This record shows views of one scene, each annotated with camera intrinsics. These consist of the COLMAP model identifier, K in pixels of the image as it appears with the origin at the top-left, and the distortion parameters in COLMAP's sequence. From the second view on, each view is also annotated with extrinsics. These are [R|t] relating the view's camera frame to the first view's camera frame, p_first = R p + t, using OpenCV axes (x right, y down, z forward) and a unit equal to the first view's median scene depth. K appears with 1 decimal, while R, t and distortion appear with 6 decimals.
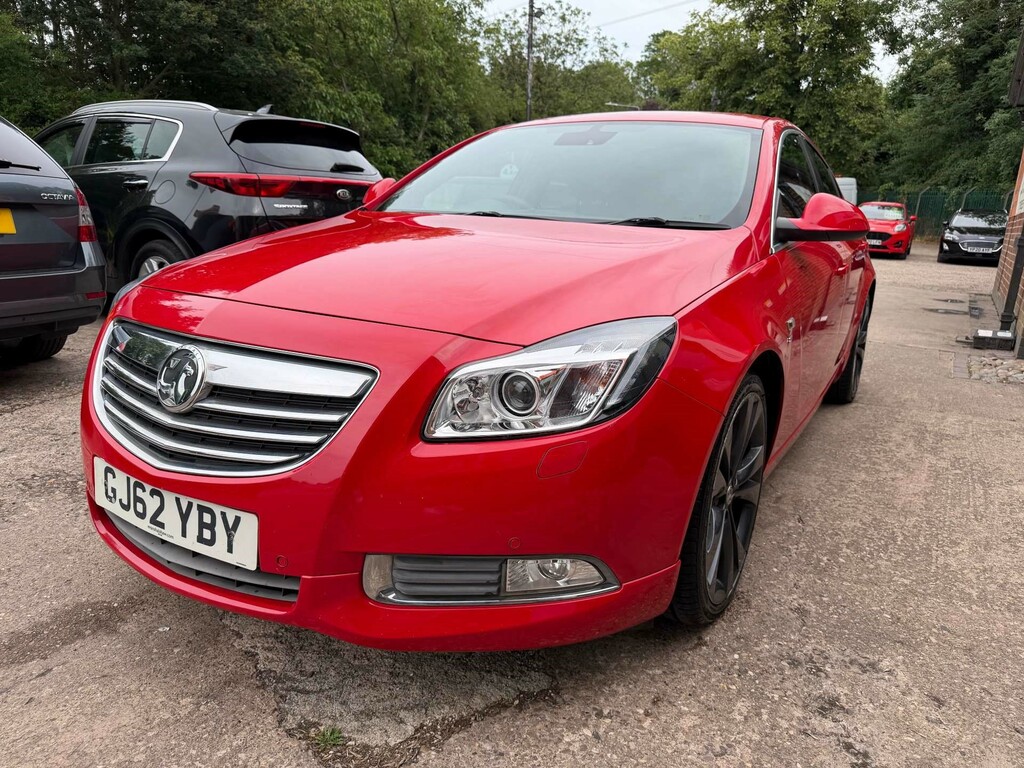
lens RADIAL K [[761.5, 0, 512.0], [0, 761.5, 384.0], [0, 0, 1]] dist [-0.011045, 0.001304]
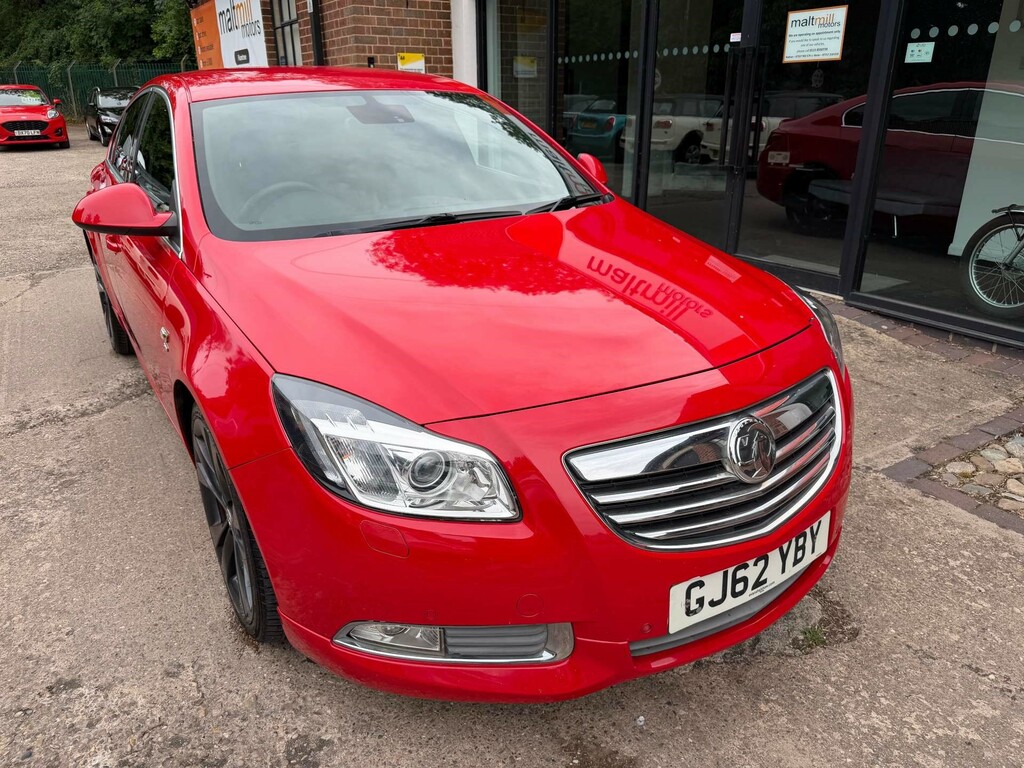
lens RADIAL K [[761.5, 0, 512.0], [0, 761.5, 384.0], [0, 0, 1]] dist [-0.011045, 0.001304]
pose [[0.394290, -0.379553, 0.836944, -1.217431], [0.227491, 0.922692, 0.311267, -0.427723], [-0.890384, 0.067668, 0.450154, 0.710182]]
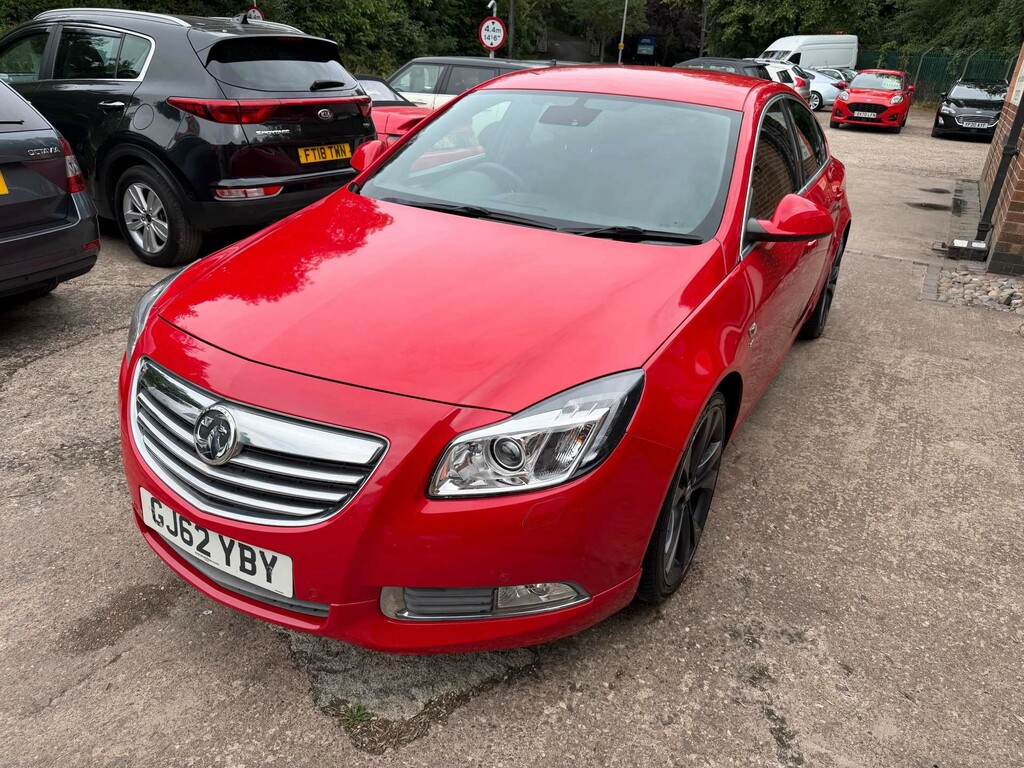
lens RADIAL K [[766.2, 0, 508.9], [0, 766.2, 383.0], [0, 0, 1]] dist [0.002703, -0.014603]
pose [[0.999840, -0.005085, 0.017139, -0.007277], [0.001731, 0.981726, 0.190290, -0.264342], [-0.017793, -0.190230, 0.981578, -0.118471]]
